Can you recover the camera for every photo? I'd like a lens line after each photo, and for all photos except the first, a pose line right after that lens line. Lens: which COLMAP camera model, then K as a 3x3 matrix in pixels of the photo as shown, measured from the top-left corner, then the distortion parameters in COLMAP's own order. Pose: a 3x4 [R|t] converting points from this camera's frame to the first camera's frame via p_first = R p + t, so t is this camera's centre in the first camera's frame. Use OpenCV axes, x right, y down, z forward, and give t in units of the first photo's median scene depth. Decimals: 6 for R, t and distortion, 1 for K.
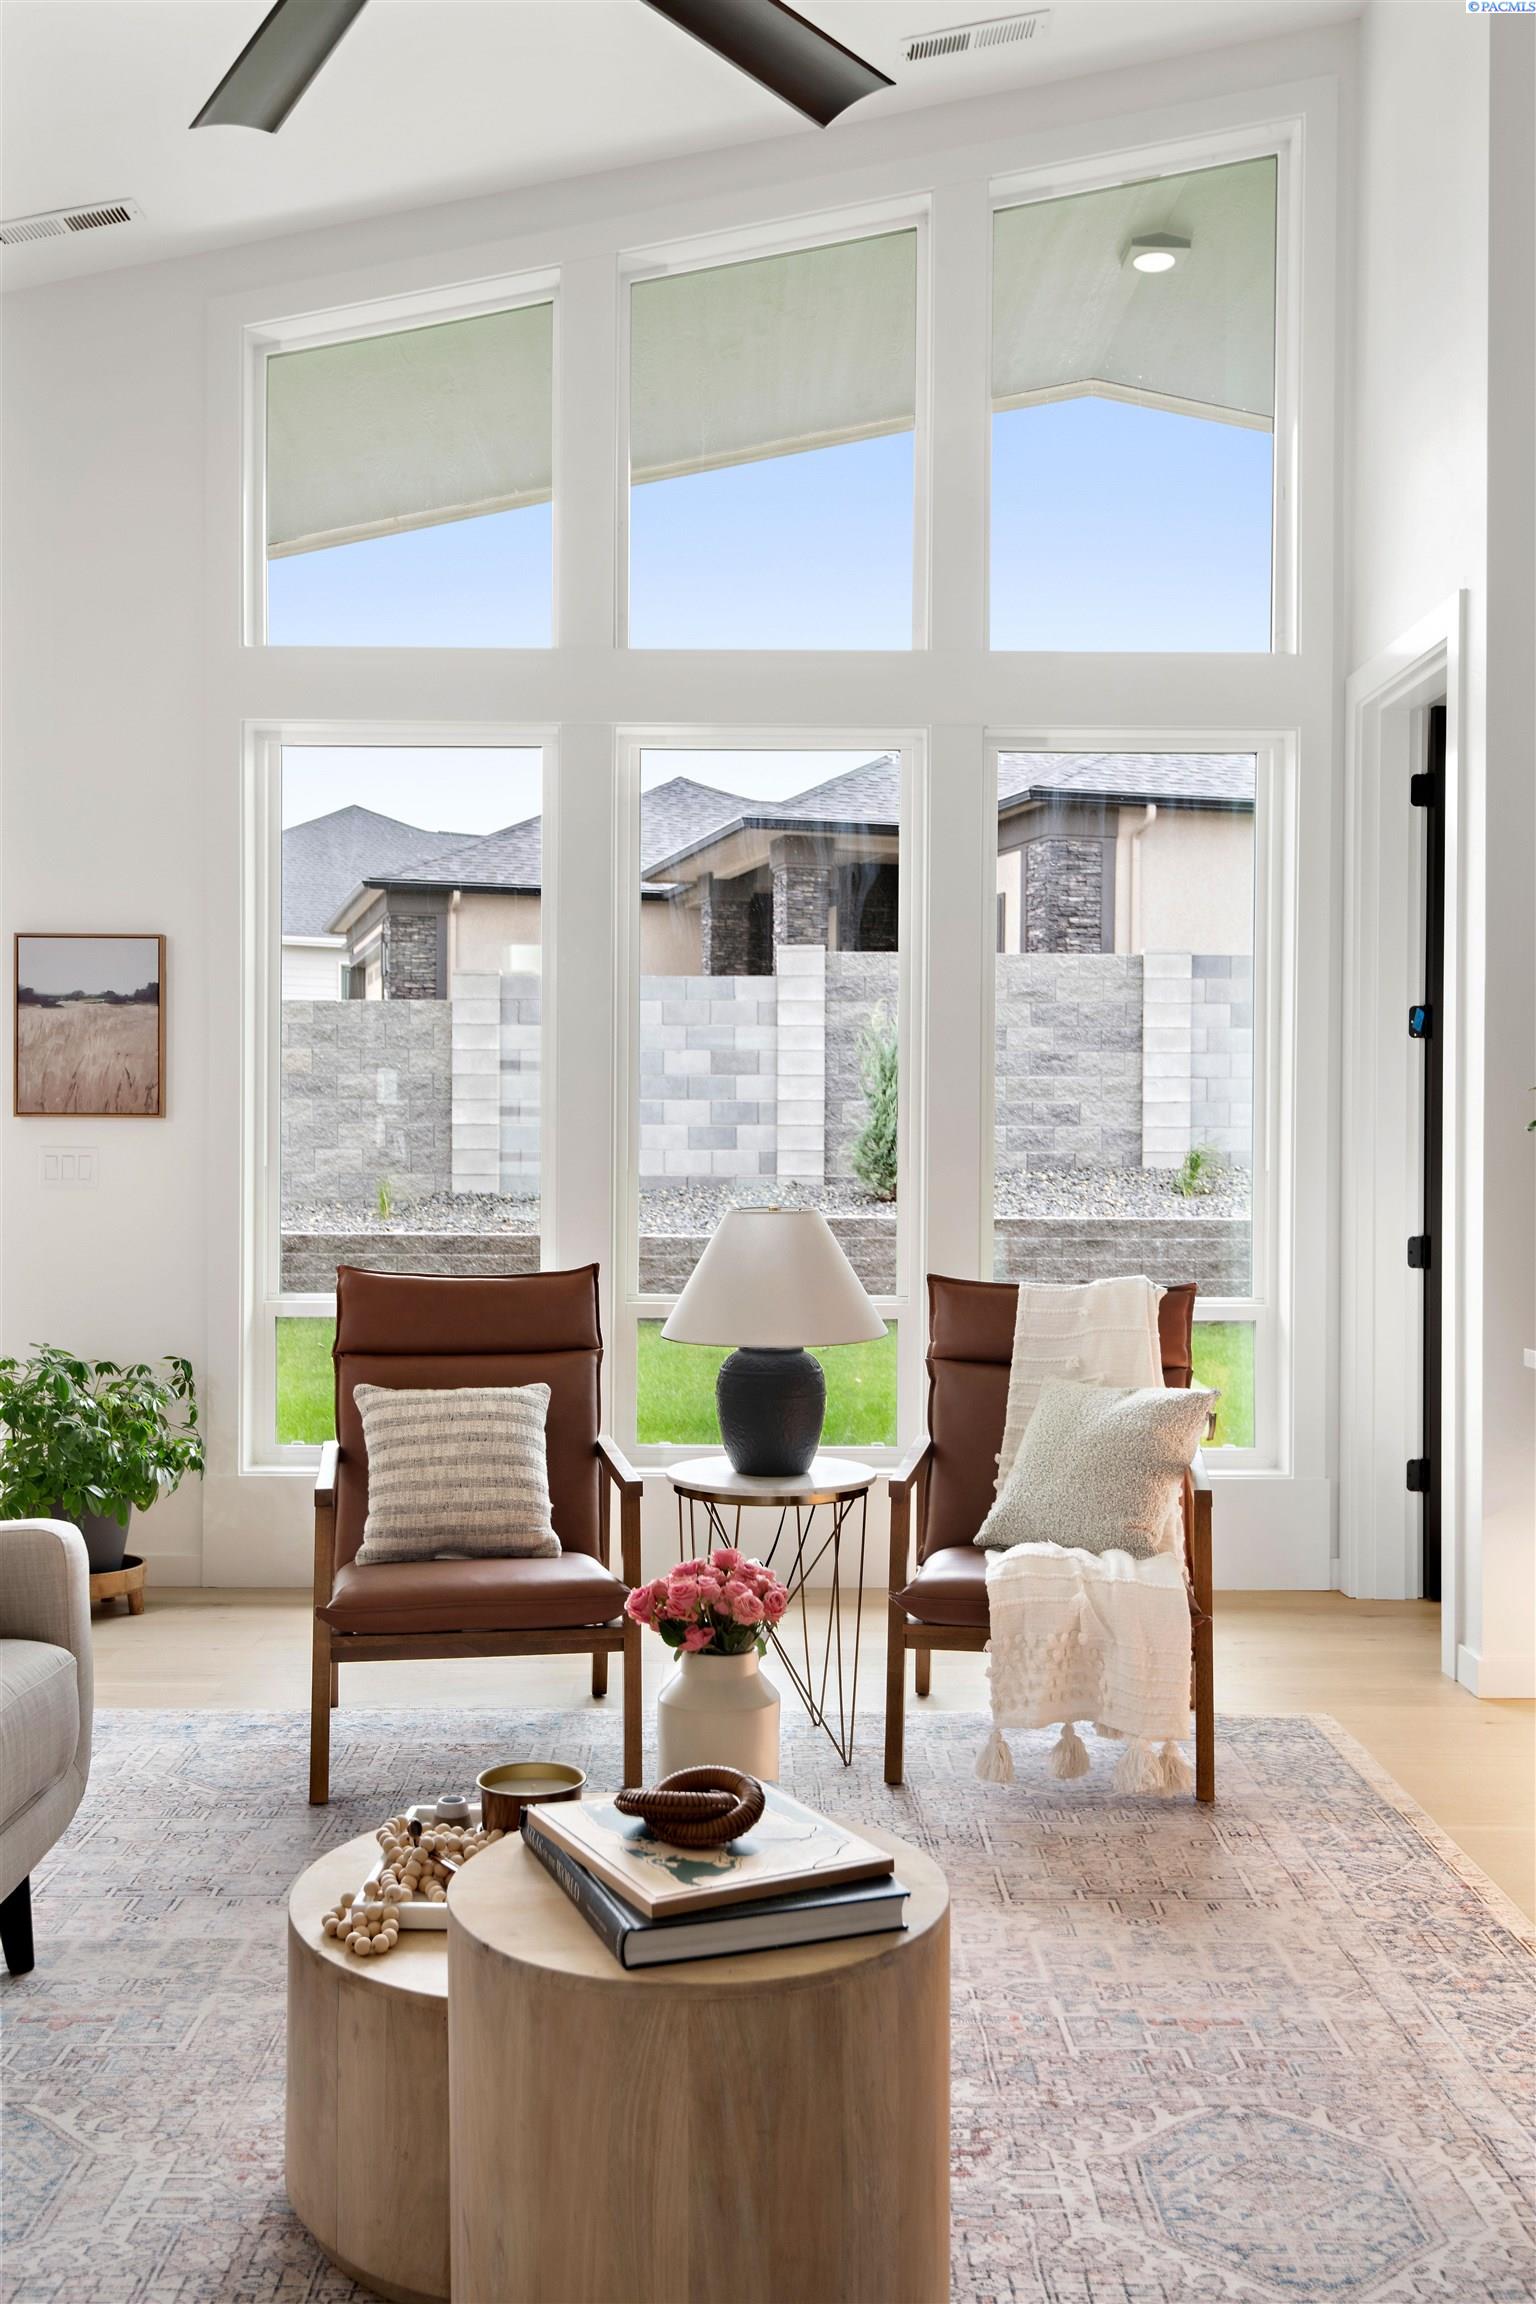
lens RADIAL K [[2208.4, 0, 768.0], [0, 2208.4, 1152.0], [0, 0, 1]] dist [0.007295, 0.005133]
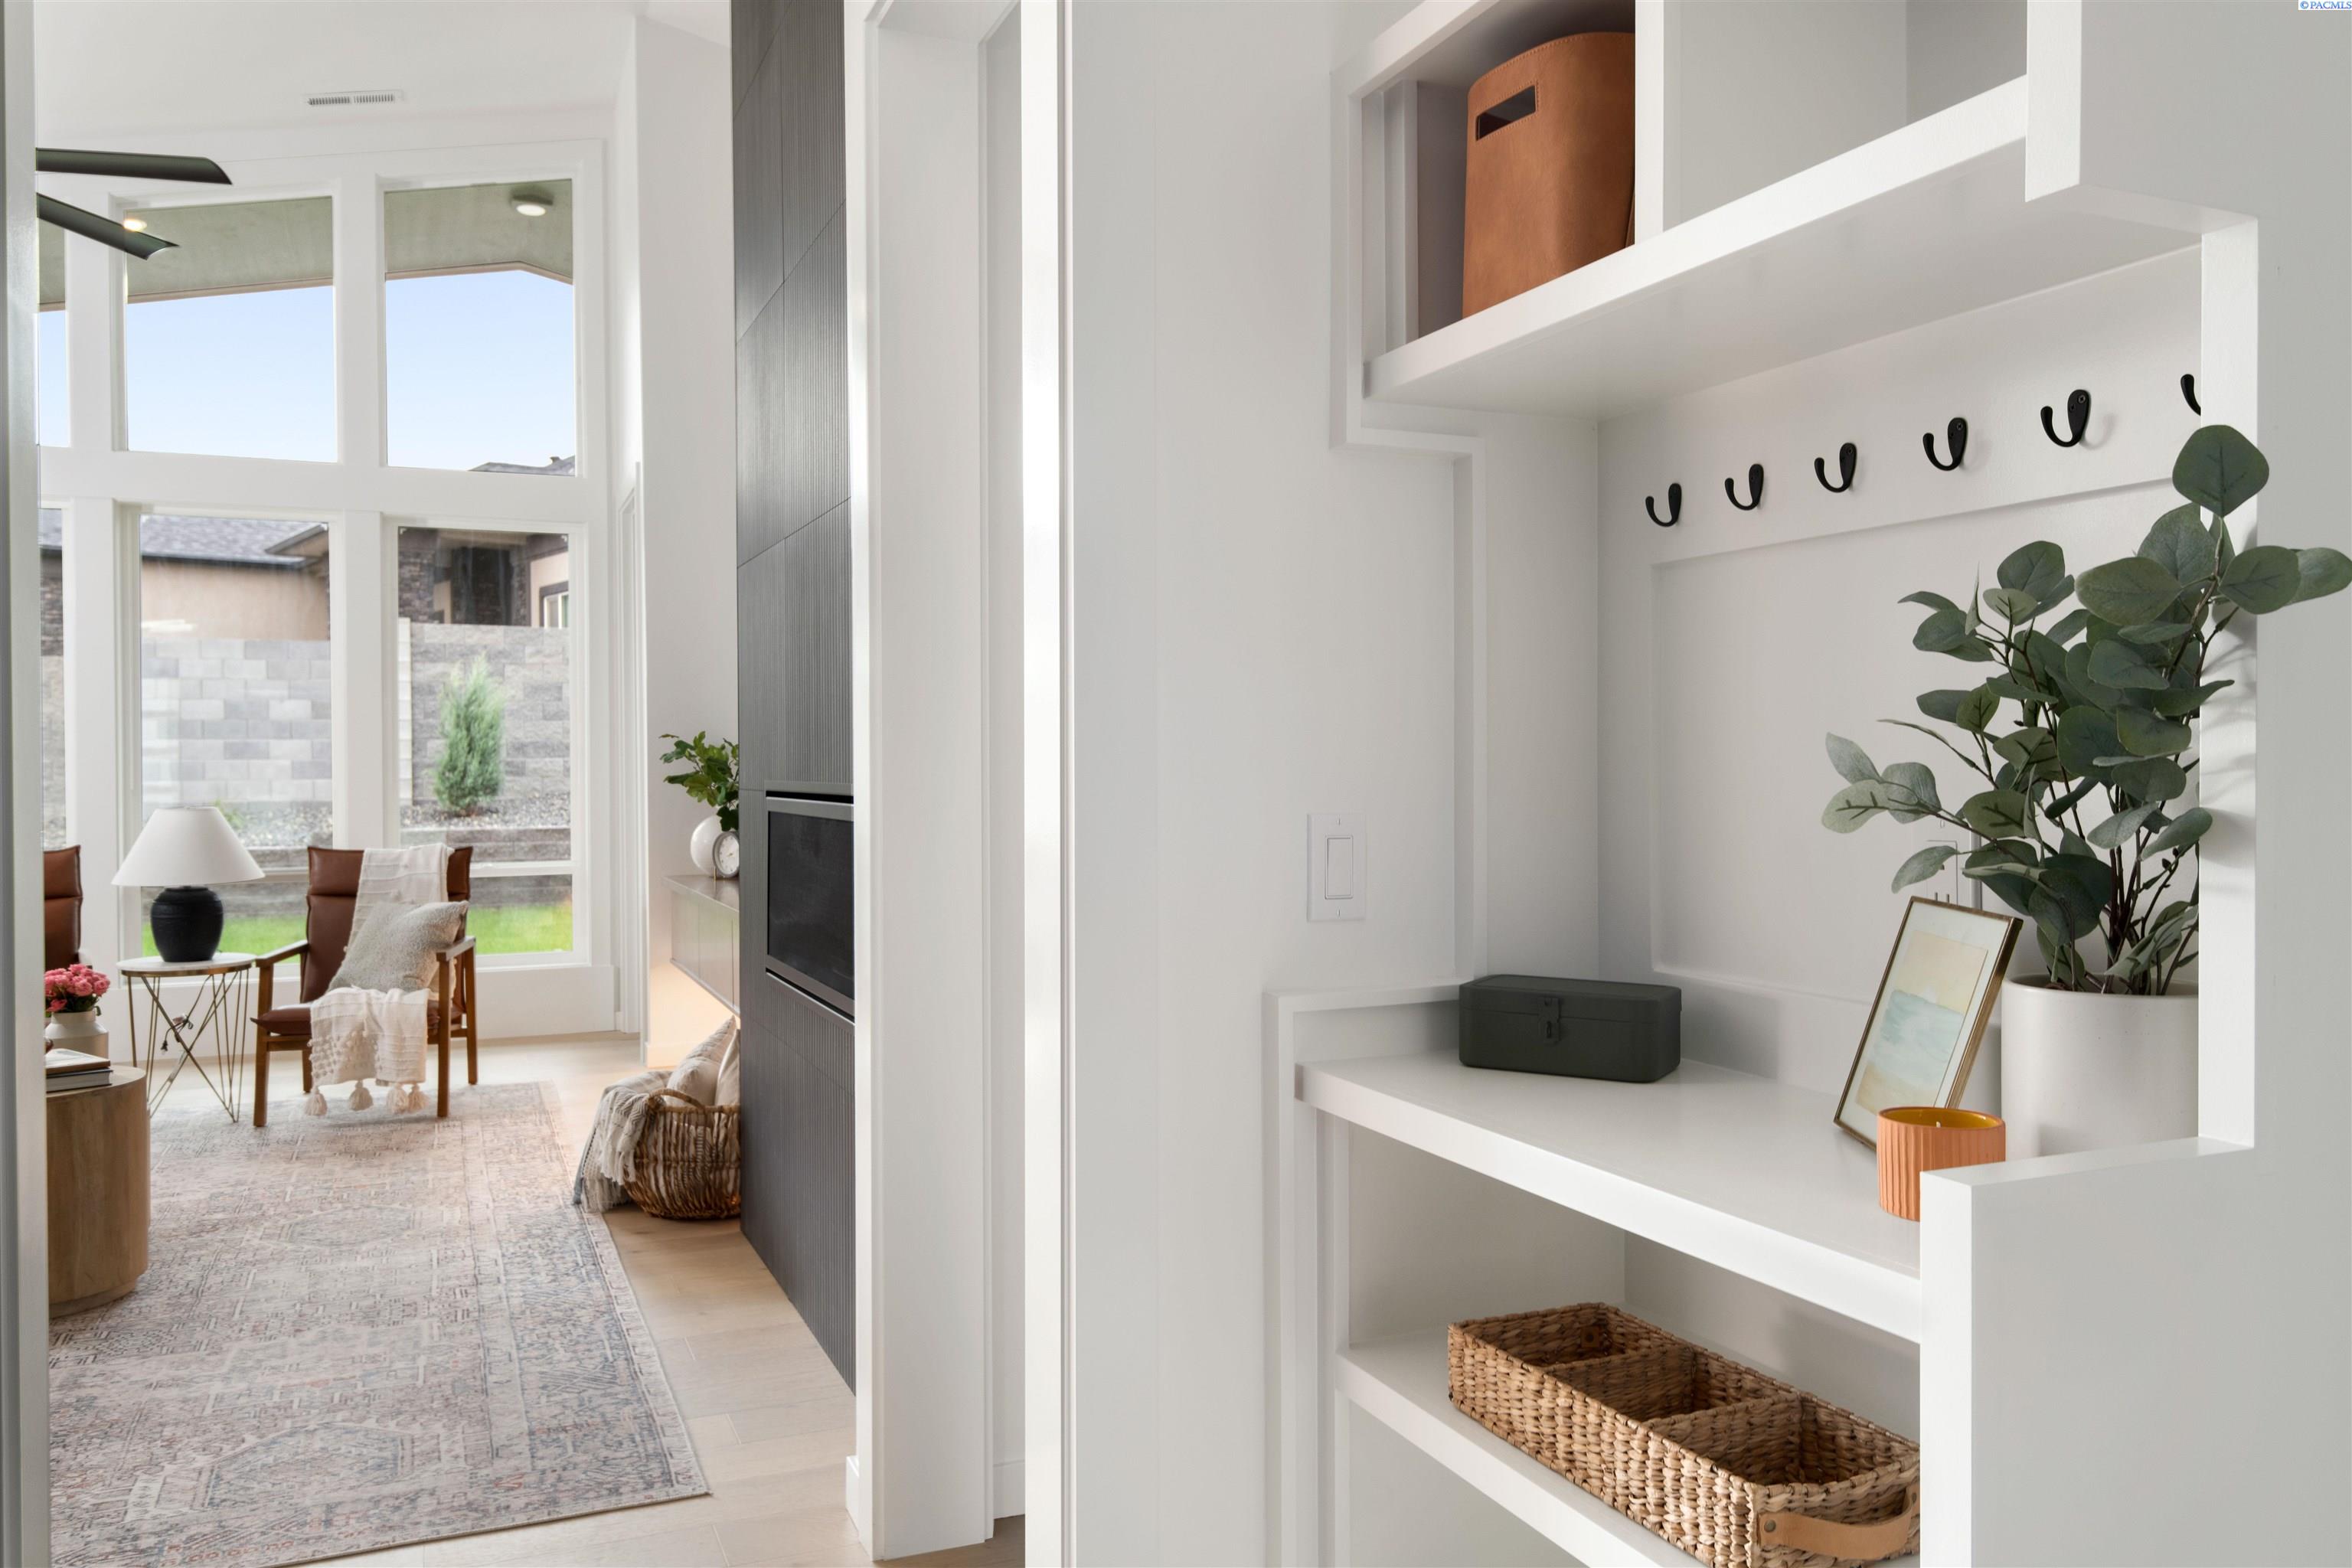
lens RADIAL K [[1768.7, 0, 1176.0], [0, 1768.7, 784.0], [0, 0, 1]] dist [0.029924, -0.002944]
pose [[0.922909, -0.013034, 0.384797, 0.167586], [0.011685, 0.999915, 0.005844, 0.006663], [-0.384841, -0.000897, 0.922983, -0.553538]]
